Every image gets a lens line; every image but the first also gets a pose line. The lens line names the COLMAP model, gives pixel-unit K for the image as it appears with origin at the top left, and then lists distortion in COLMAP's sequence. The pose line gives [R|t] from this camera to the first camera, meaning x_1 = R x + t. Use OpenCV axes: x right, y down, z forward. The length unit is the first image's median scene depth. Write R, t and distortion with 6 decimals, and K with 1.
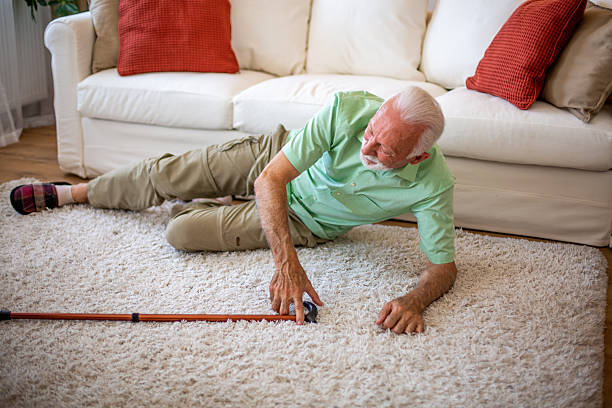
lens RADIAL K [[889.7, 0, 306.0], [0, 889.7, 204.0], [0, 0, 1]] dist [-0.162733, 0.171038]
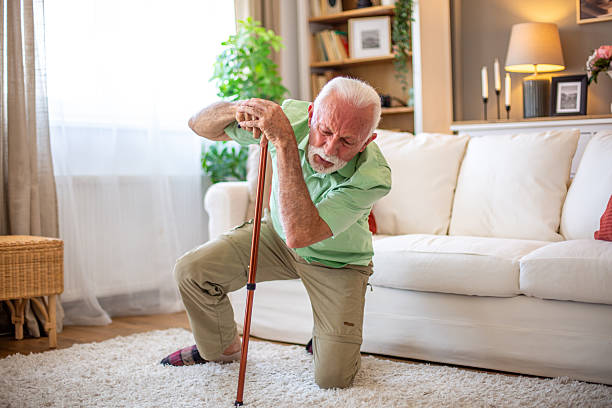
lens RADIAL K [[889.7, 0, 306.0], [0, 889.7, 204.0], [0, 0, 1]] dist [-0.162733, 0.171038]
pose [[0.943909, -0.014266, -0.329898, 0.227002], [-0.083255, 0.956507, -0.279575, 0.136955], [0.319538, 0.291360, 0.901668, 0.037838]]
